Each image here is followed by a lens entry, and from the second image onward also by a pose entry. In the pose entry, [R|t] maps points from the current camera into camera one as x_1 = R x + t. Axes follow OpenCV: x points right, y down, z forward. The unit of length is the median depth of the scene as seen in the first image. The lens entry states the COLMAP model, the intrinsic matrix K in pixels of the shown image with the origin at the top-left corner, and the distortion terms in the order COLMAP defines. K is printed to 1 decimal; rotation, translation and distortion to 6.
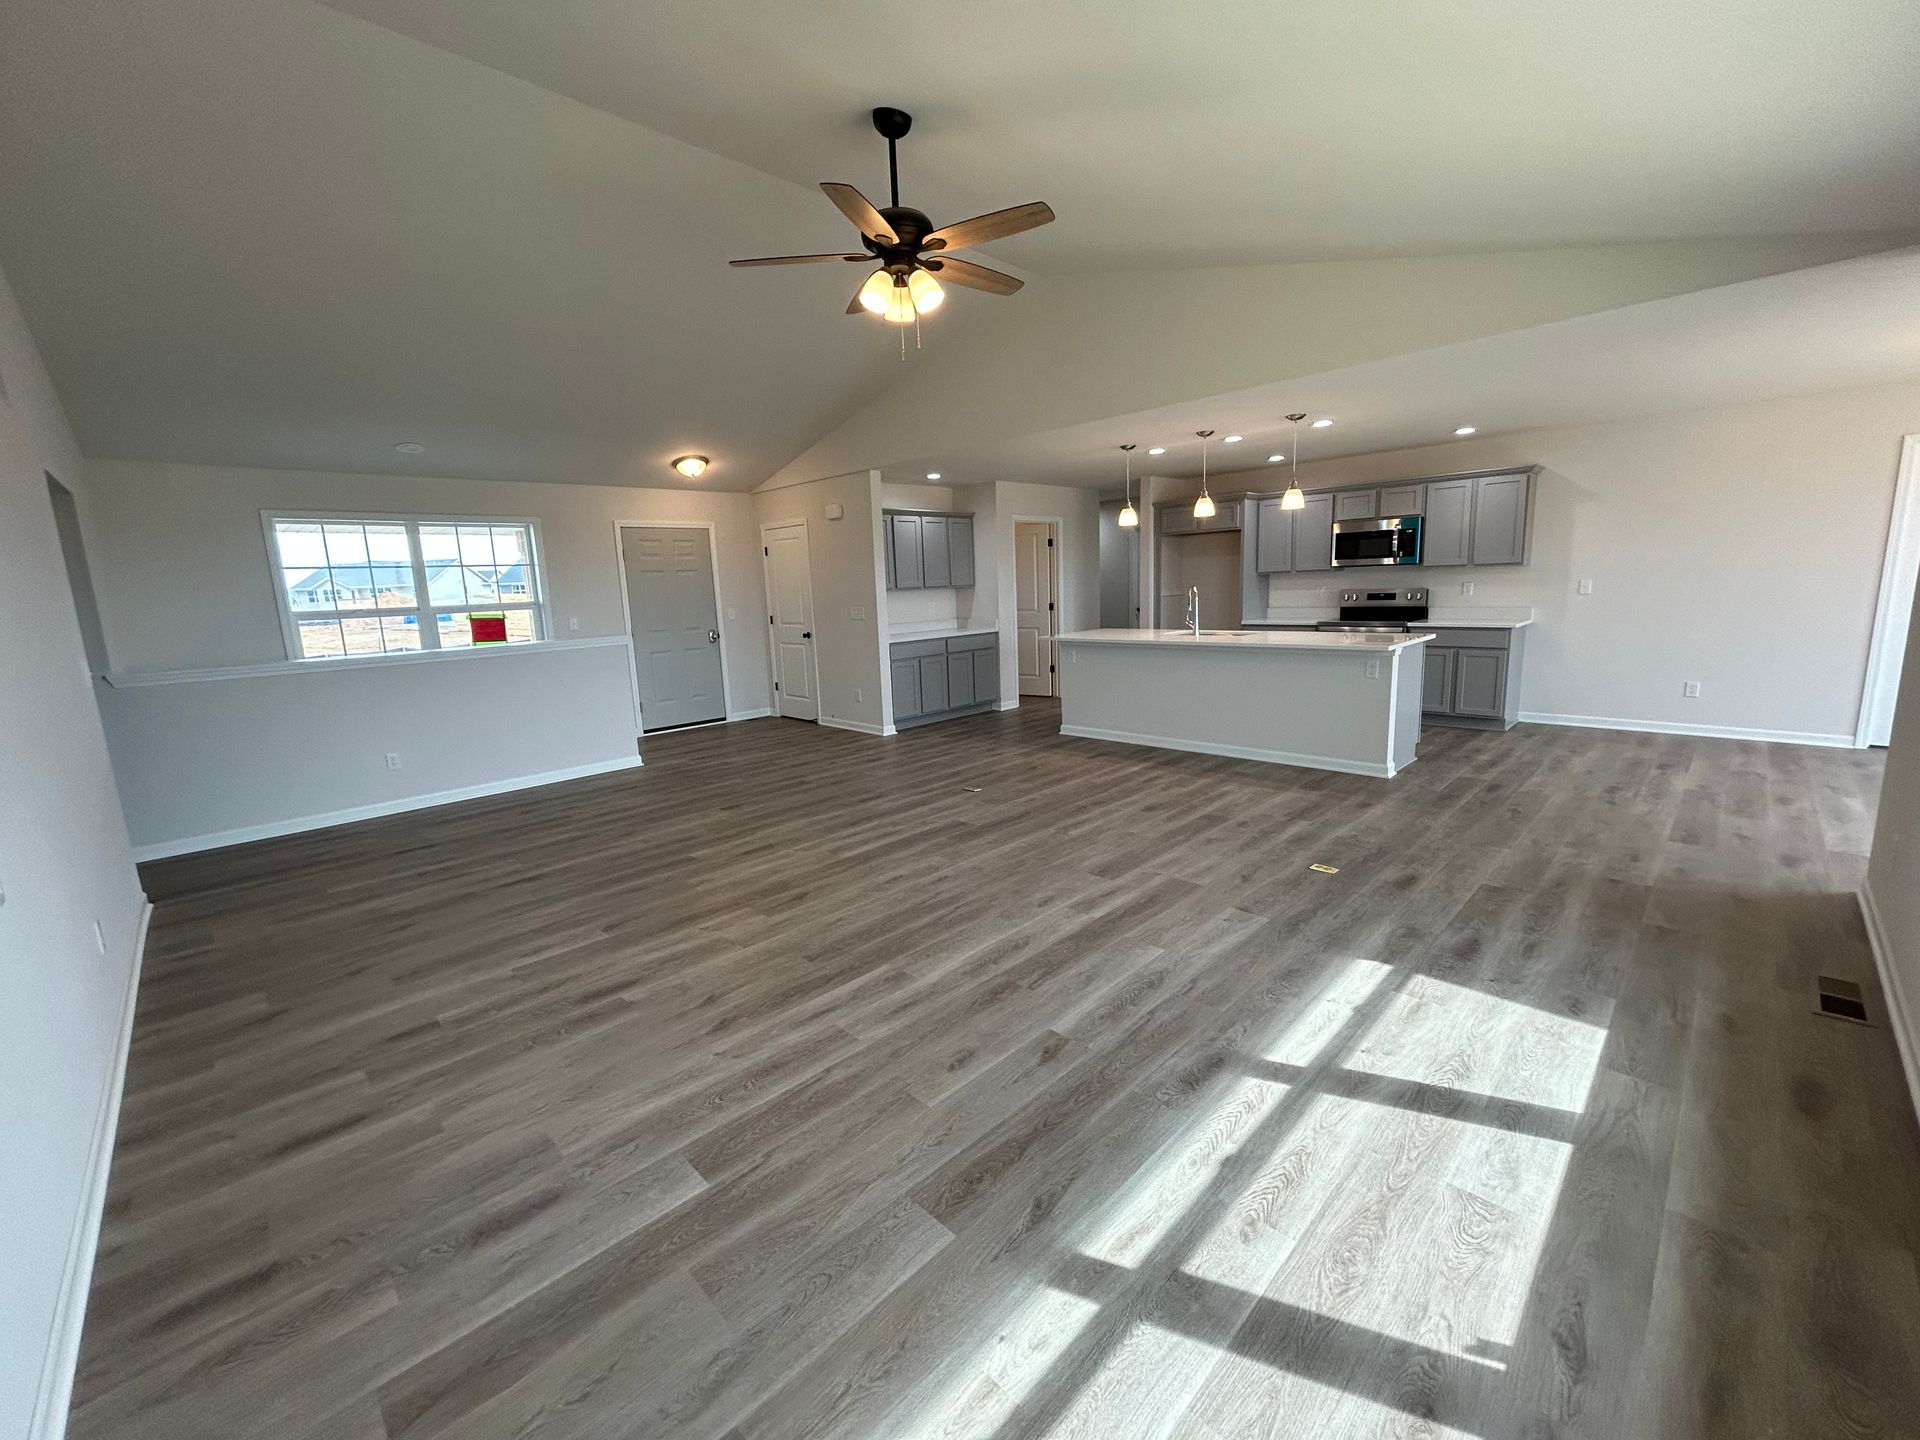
lens RADIAL K [[774.9, 0, 961.8], [0, 774.9, 716.1], [0, 0, 1]] dist [-0.000354, 0.003427]
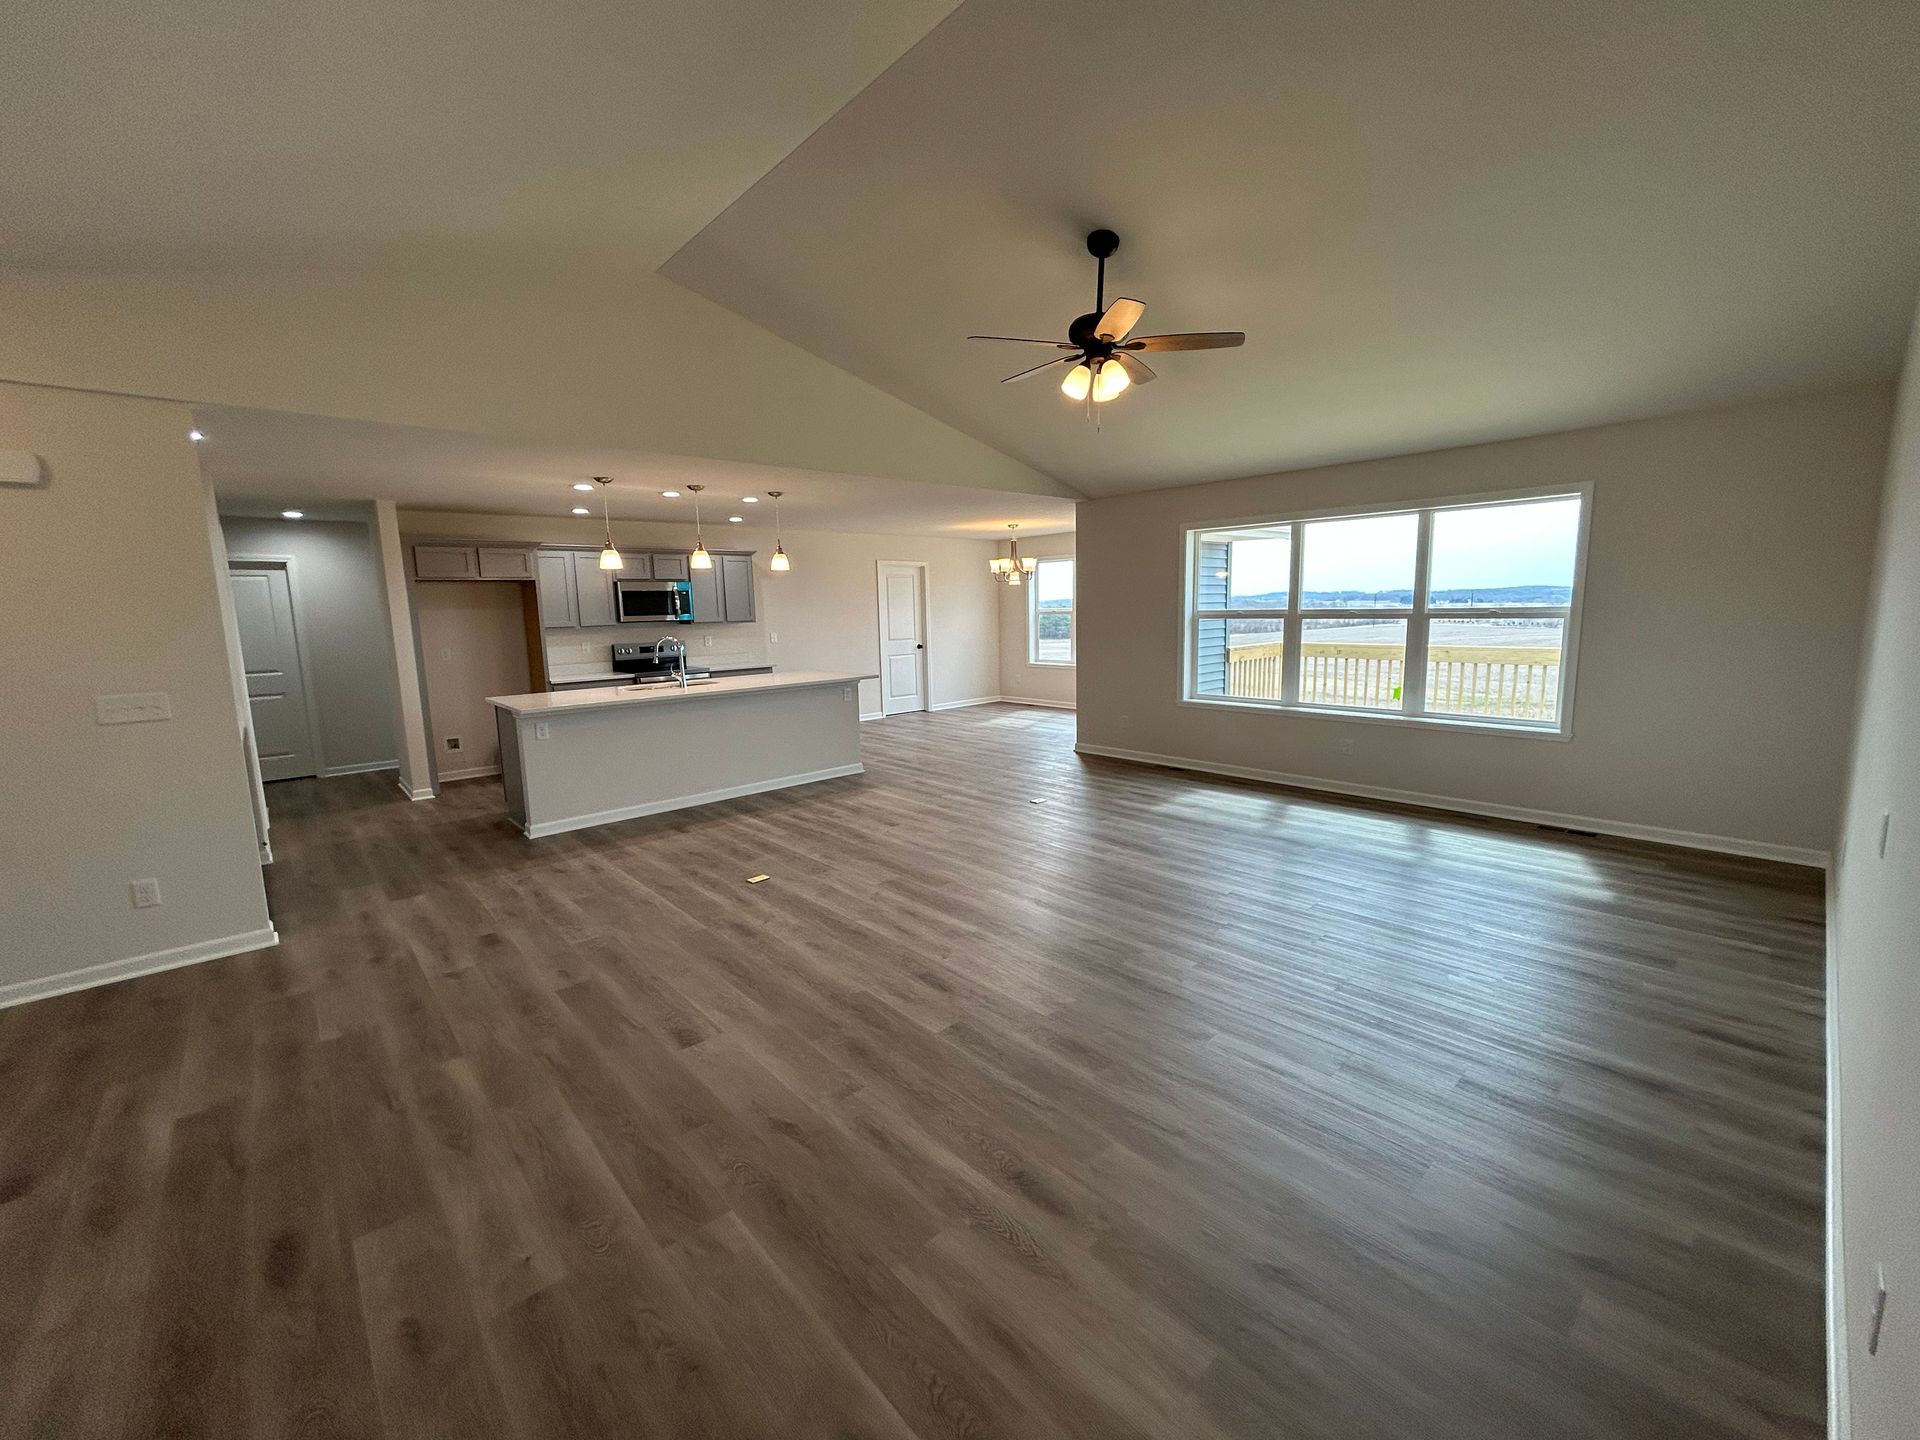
lens RADIAL K [[774.9, 0, 961.8], [0, 774.9, 716.1], [0, 0, 1]] dist [-0.000354, 0.003427]
pose [[0.038316, -0.104852, 0.993749, -0.886049], [0.196856, 0.975783, 0.095366, -0.124677], [-0.979683, 0.191972, 0.058029, 0.819849]]
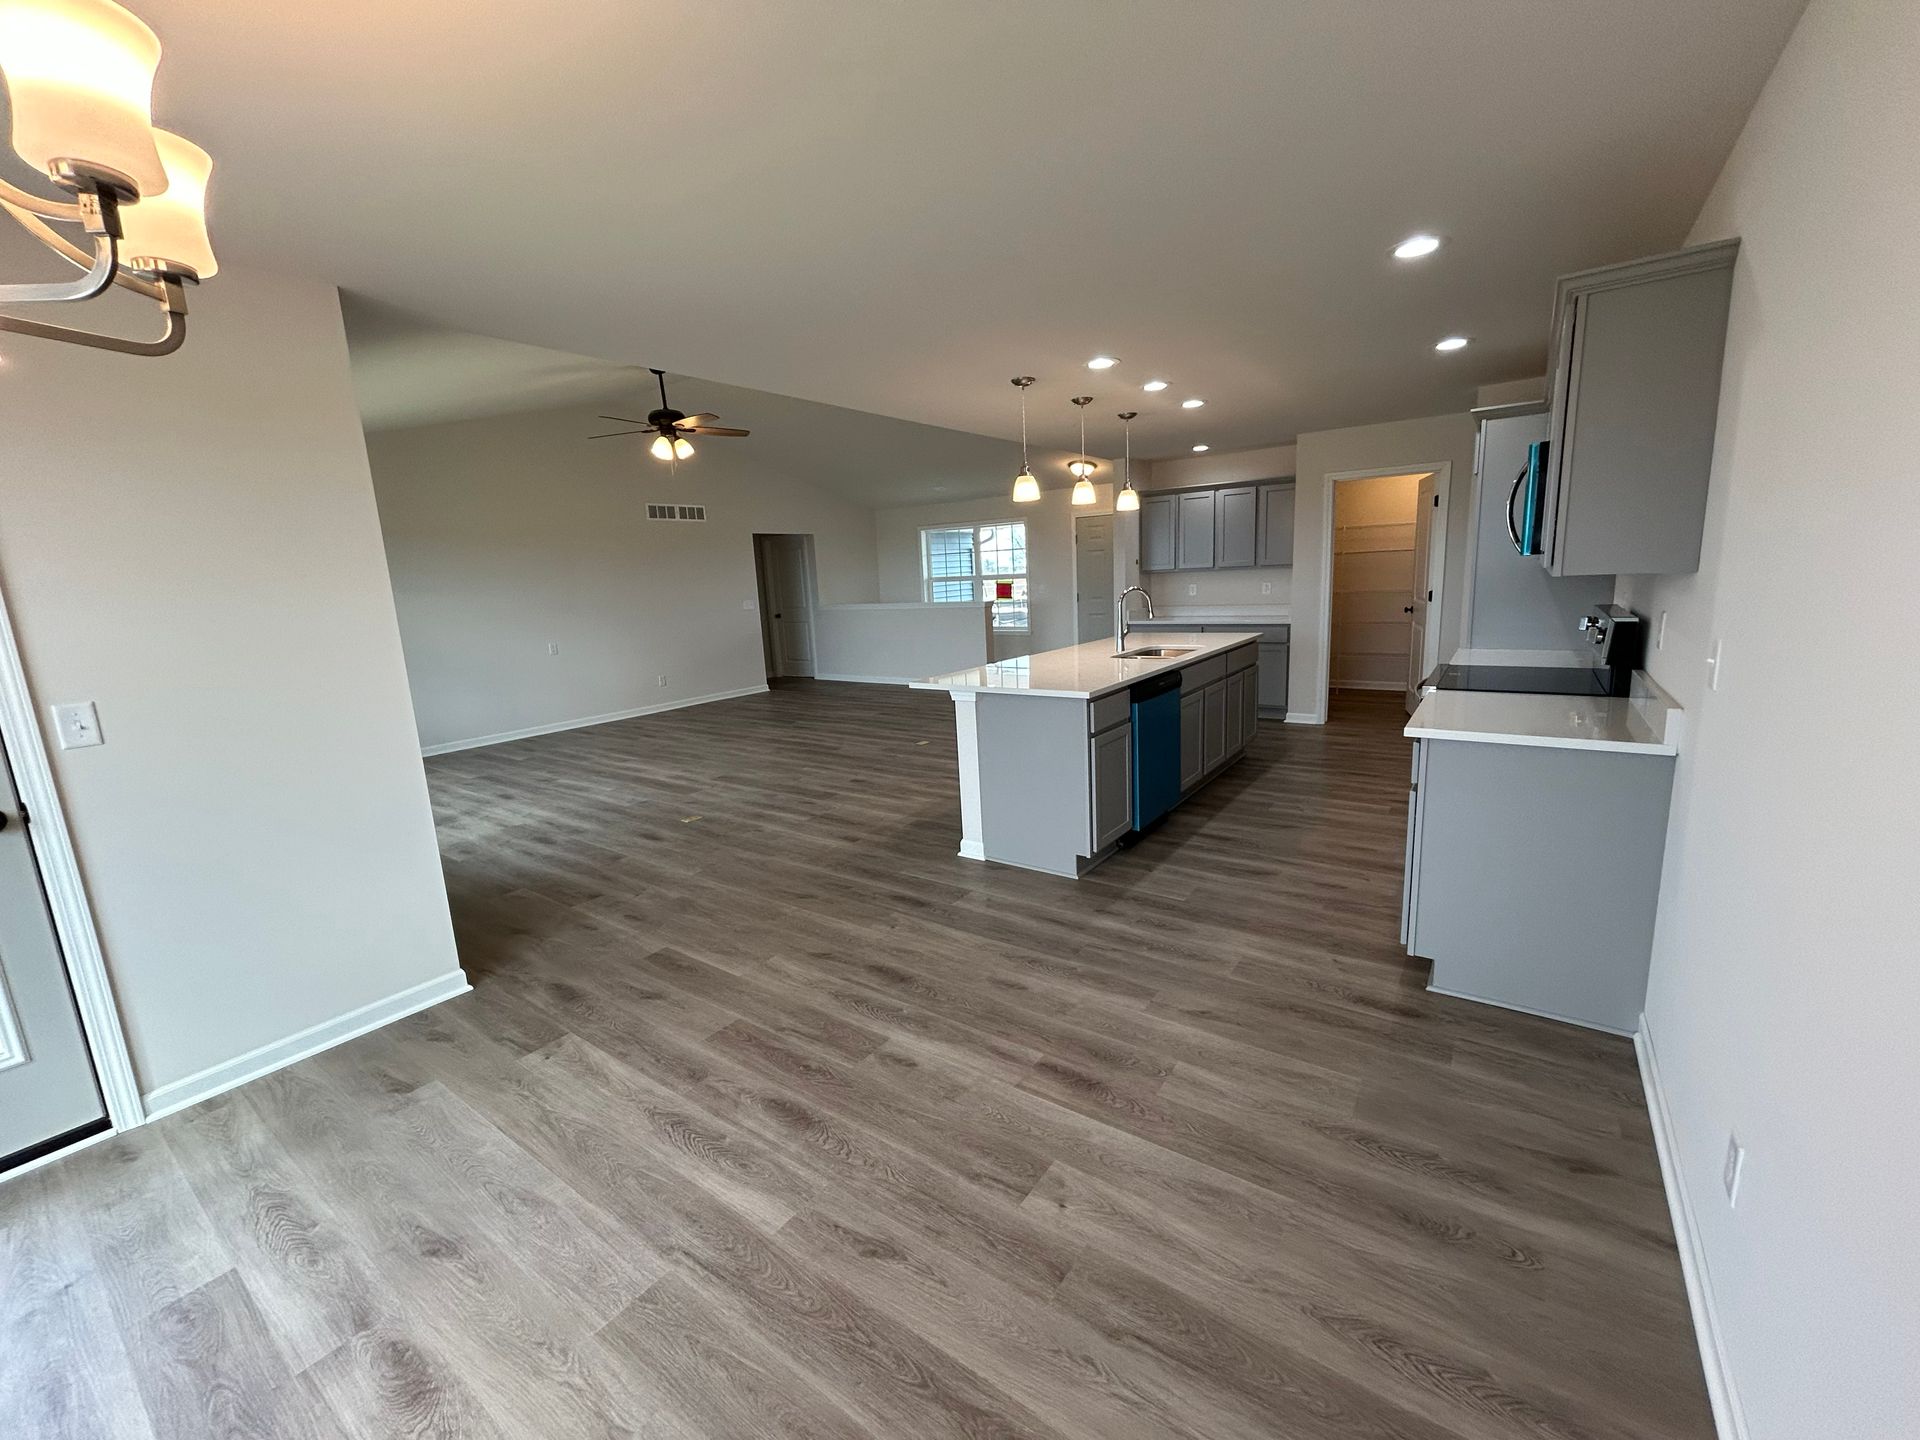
lens RADIAL K [[774.9, 0, 961.8], [0, 774.9, 716.1], [0, 0, 1]] dist [-0.000354, 0.003427]
pose [[0.167722, 0.212395, -0.962683, 1.421807], [-0.129102, 0.972838, 0.192143, -0.229955], [0.977344, 0.092058, 0.190587, 0.942336]]
